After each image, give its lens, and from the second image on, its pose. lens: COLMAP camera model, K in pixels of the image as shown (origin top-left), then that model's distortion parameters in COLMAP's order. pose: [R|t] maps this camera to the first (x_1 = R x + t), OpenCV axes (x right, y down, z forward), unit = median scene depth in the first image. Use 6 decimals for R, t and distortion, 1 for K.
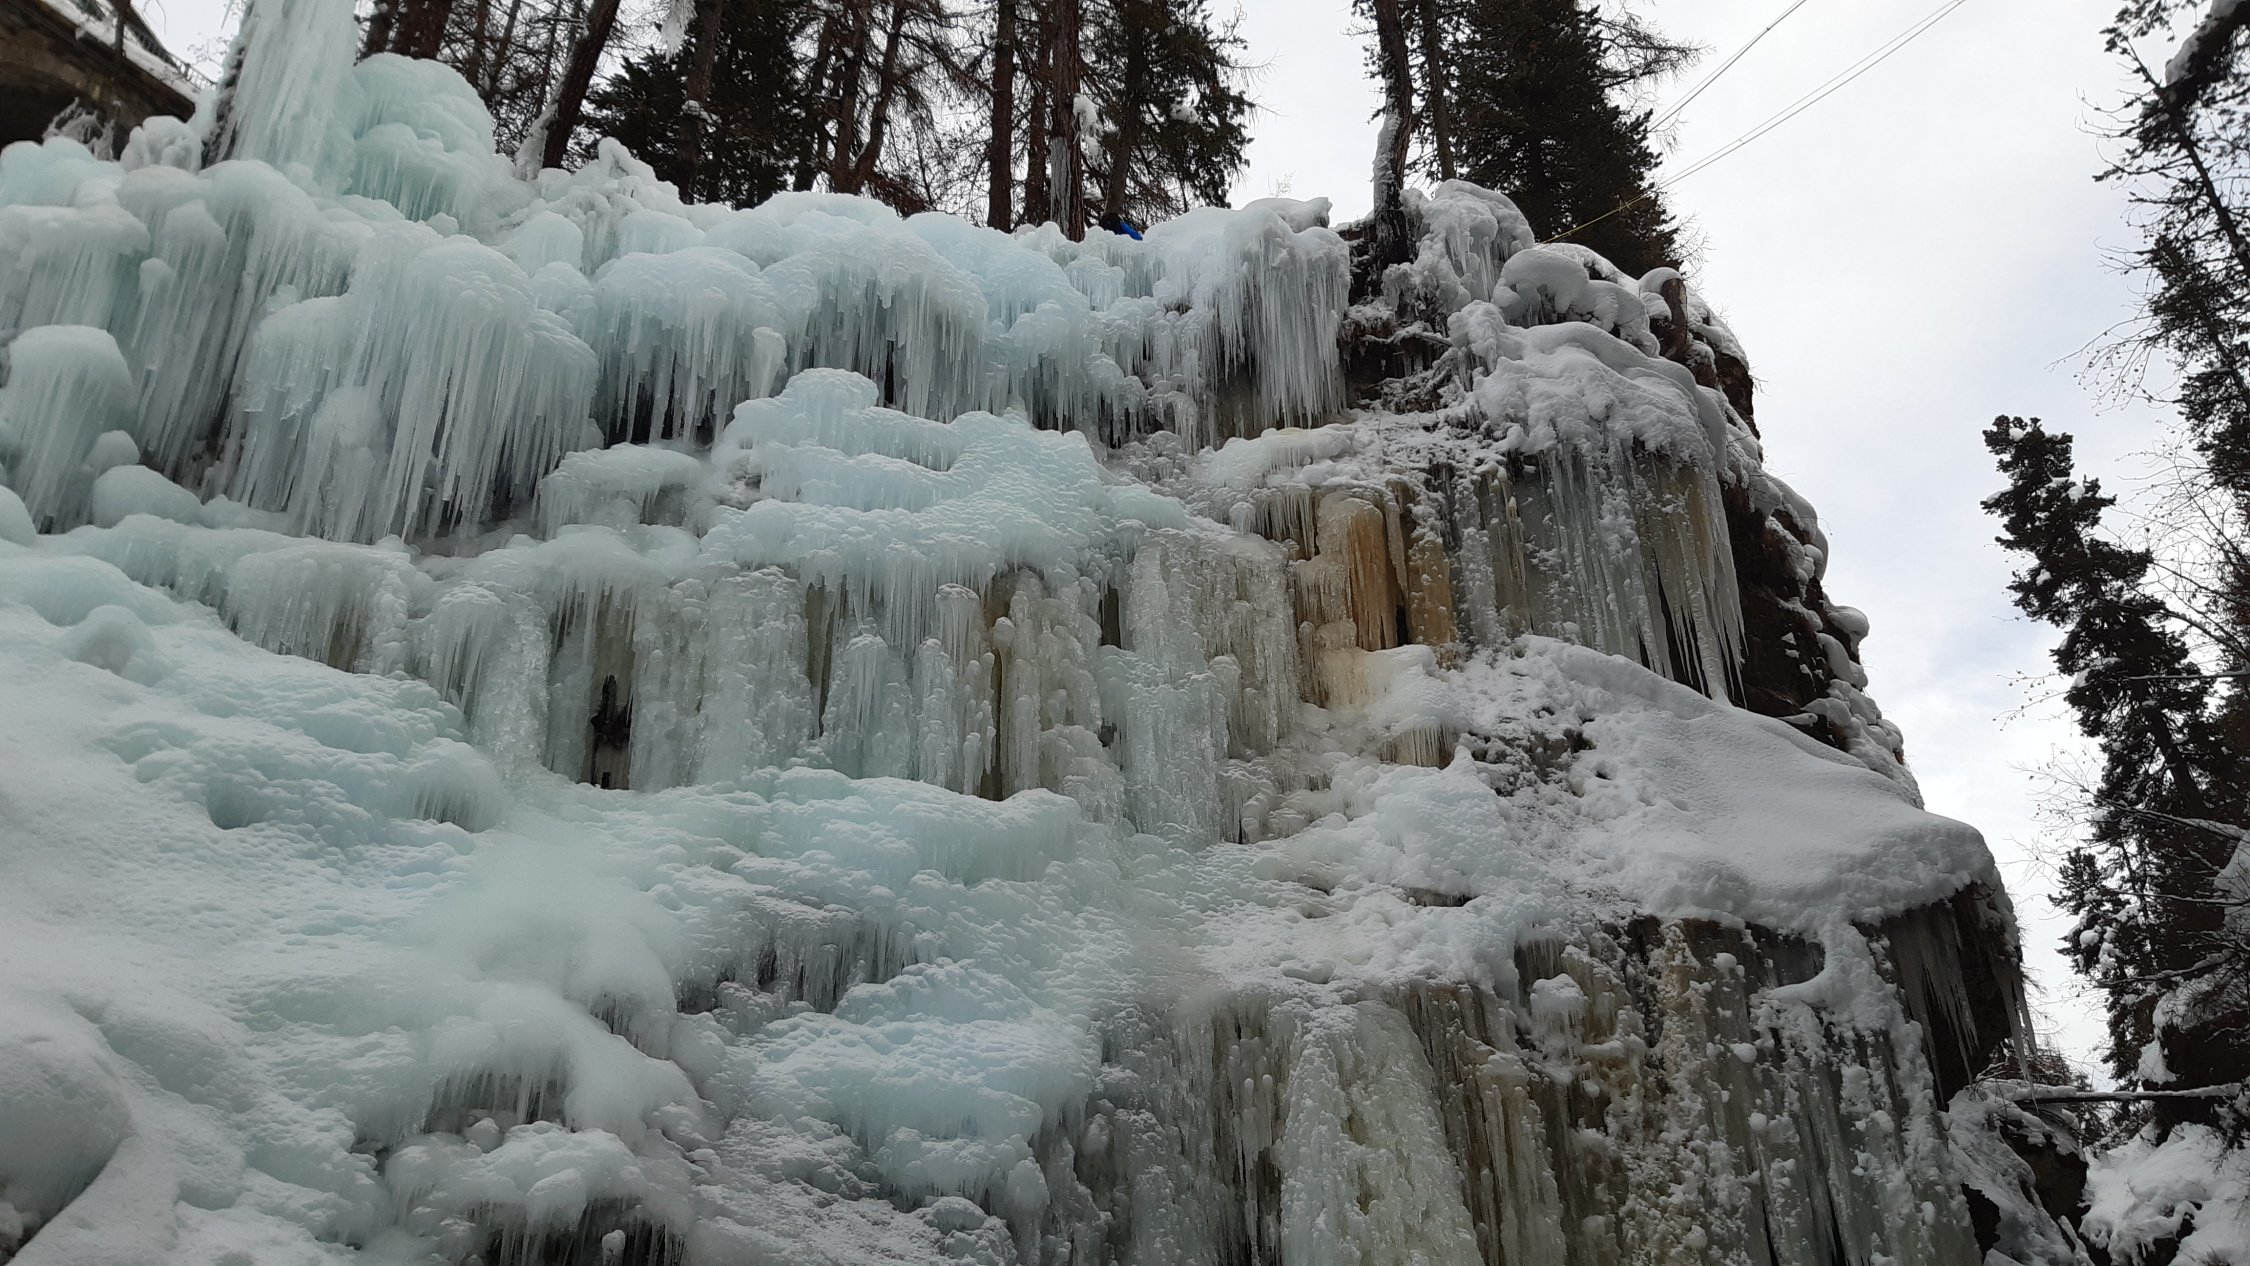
lens RADIAL K [[1691.6, 0, 1125.0], [0, 1691.6, 633.0], [0, 0, 1]] dist [0.054629, -0.089666]
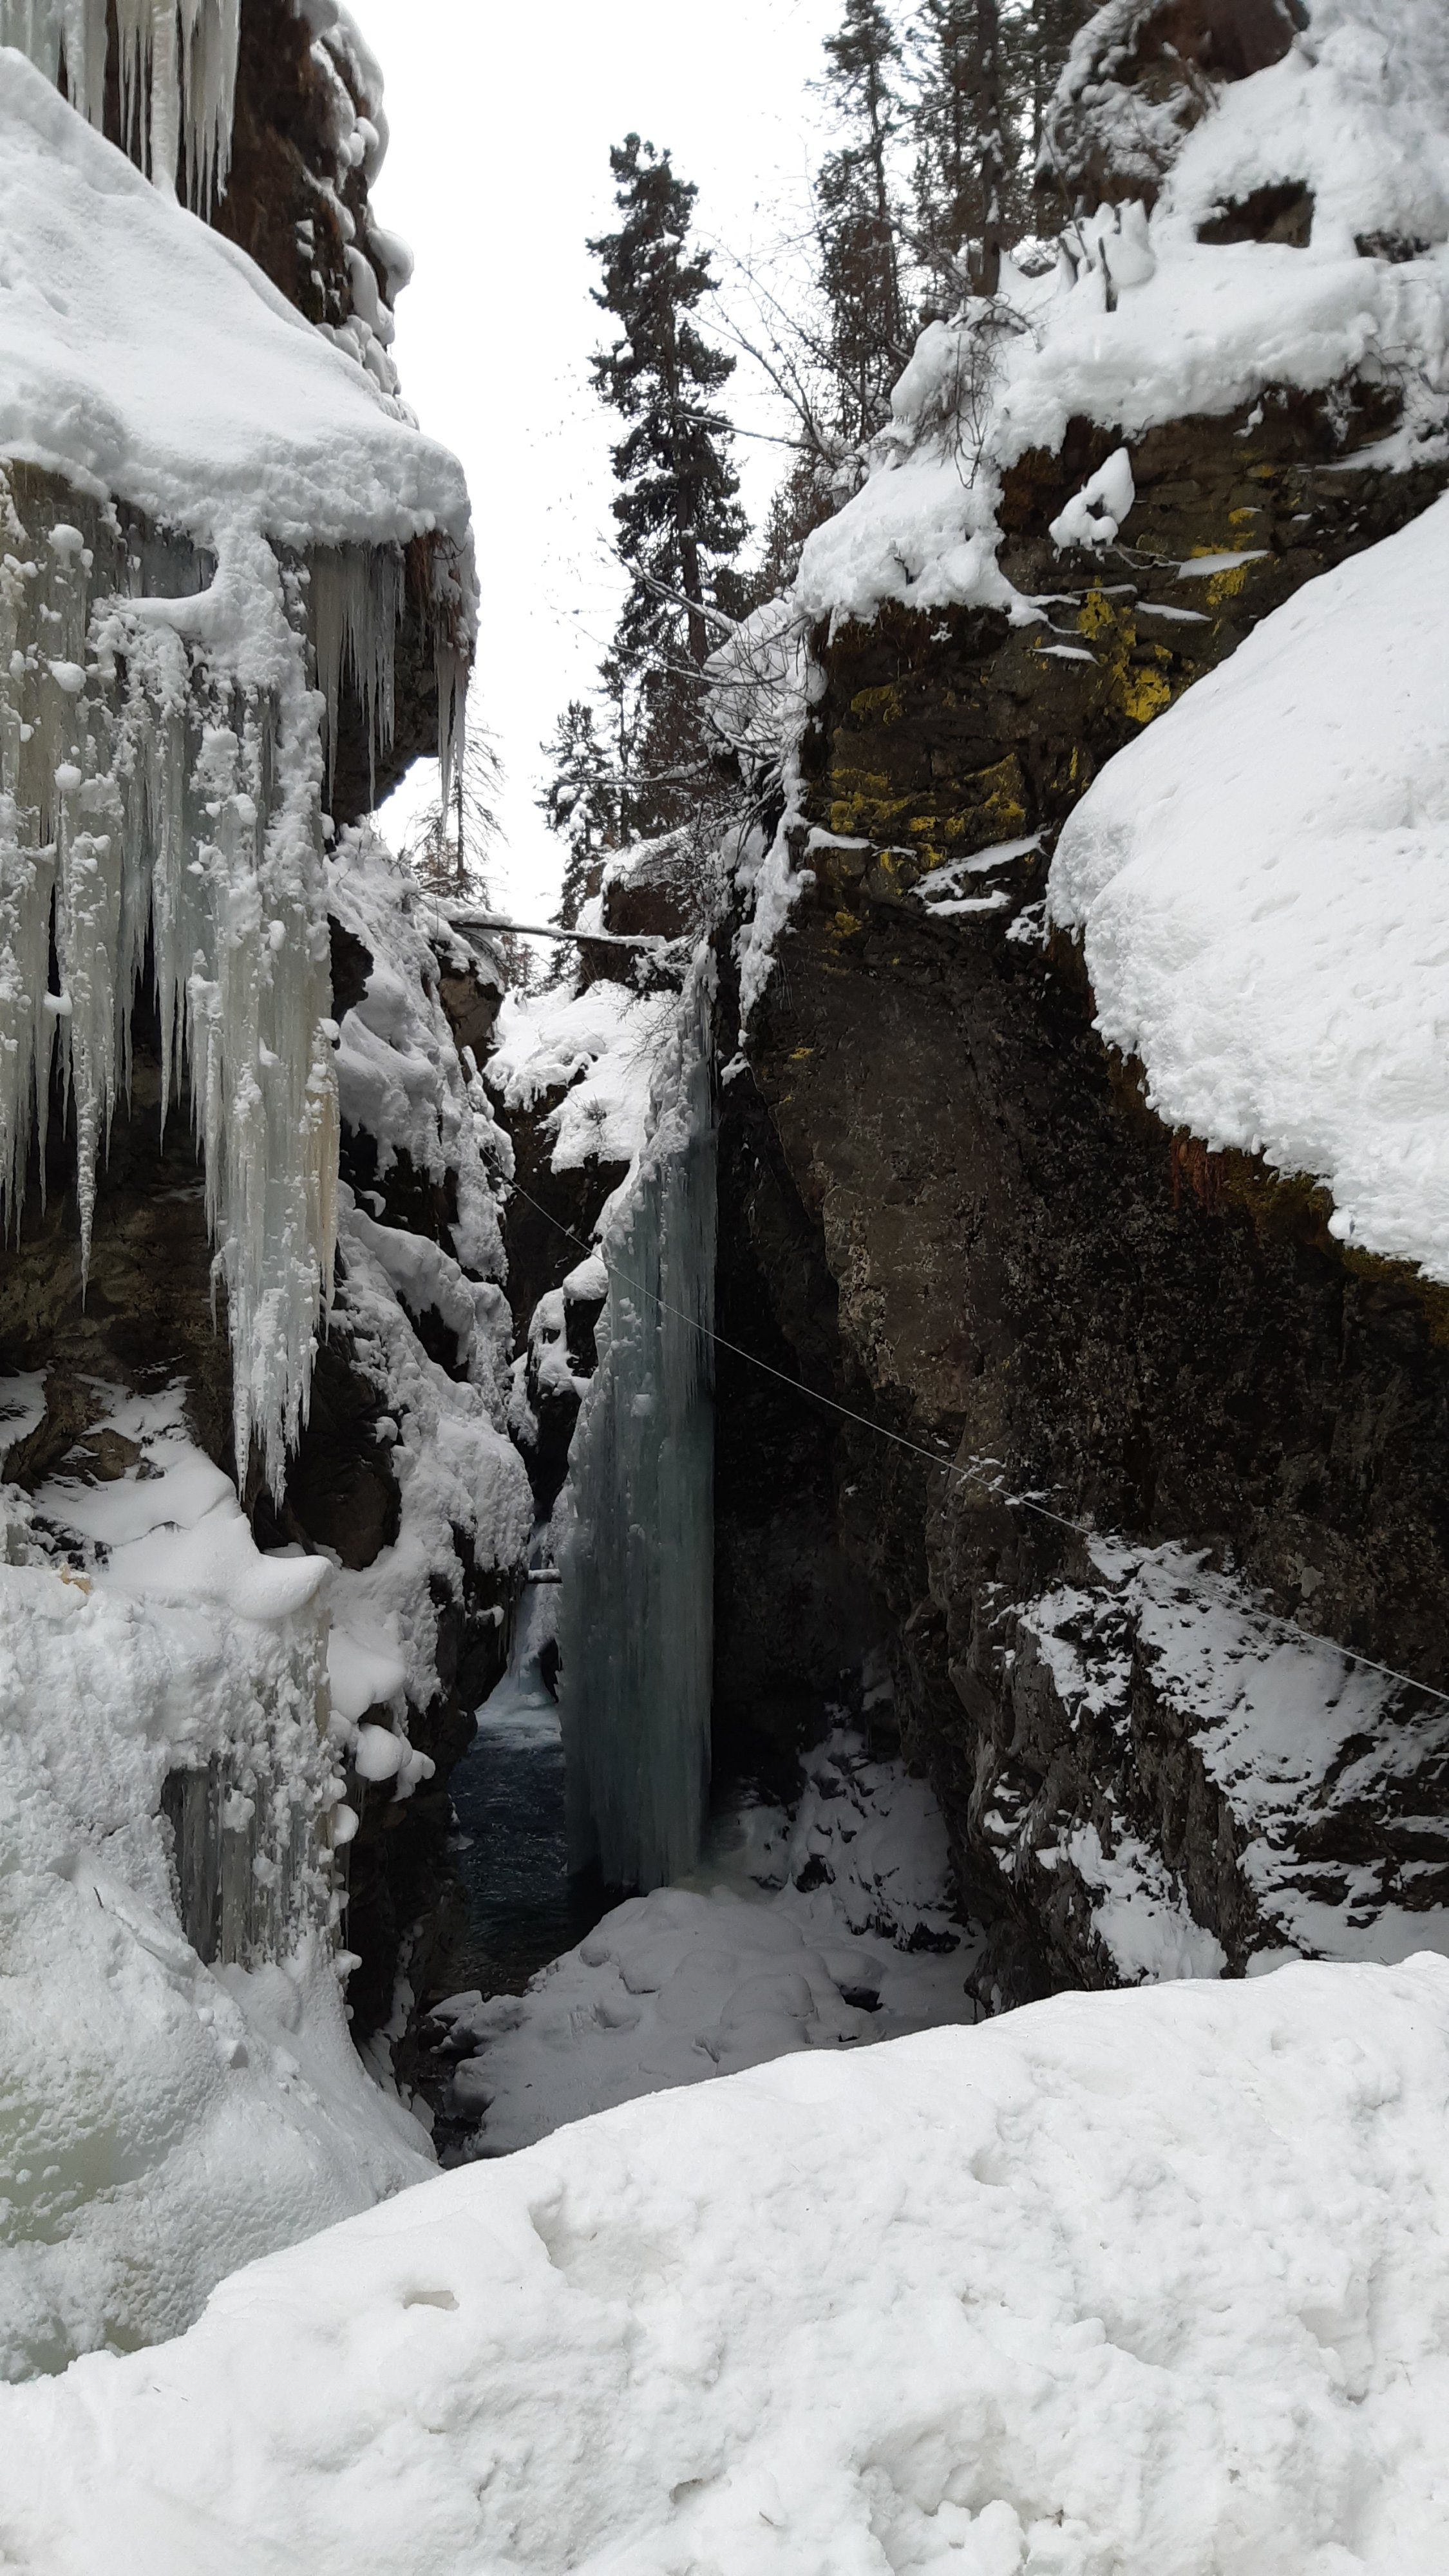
lens RADIAL K [[1936.7, 0, 724.5], [0, 1936.7, 1288.0], [0, 0, 1]] dist [0.054629, -0.089666]
pose [[0.817508, 0.031148, 0.575074, 0.133600], [-0.281324, 0.892895, 0.351560, 0.112516], [-0.502530, -0.449186, 0.738712, 0.184267]]
